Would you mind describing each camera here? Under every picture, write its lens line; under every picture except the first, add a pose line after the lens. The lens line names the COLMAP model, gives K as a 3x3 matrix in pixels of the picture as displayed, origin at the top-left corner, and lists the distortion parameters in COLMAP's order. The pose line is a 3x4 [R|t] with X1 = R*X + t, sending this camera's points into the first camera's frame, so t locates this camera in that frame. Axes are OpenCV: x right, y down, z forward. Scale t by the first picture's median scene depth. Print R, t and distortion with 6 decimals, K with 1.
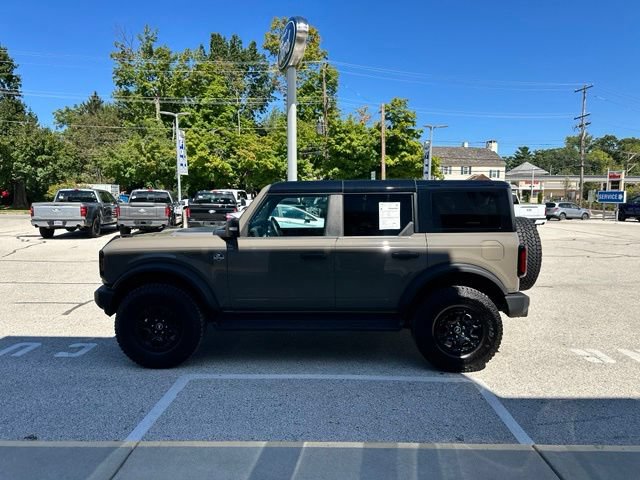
lens RADIAL K [[448.9, 0, 318.7], [0, 448.9, 238.7], [0, 0, 1]] dist [0.056278, -0.076241]
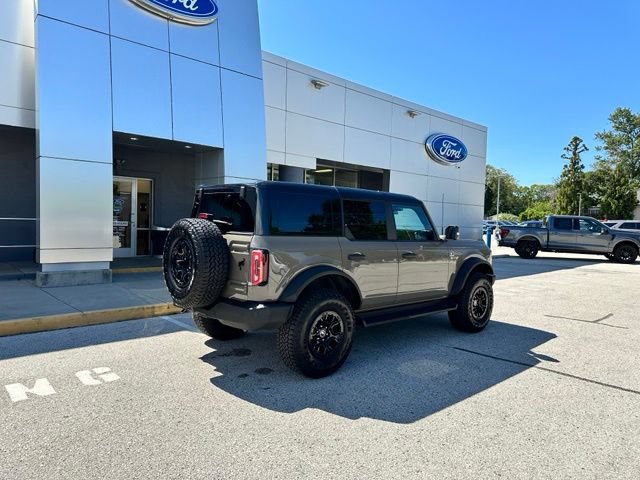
lens RADIAL K [[449.8, 0, 322.5], [0, 449.8, 242.3], [0, 0, 1]] dist [0.059114, -0.078624]
pose [[-0.721067, 0.005933, -0.692840, 0.151921], [-0.091522, 0.990386, 0.103731, -0.020387], [0.686794, 0.138207, -0.713592, 0.318619]]
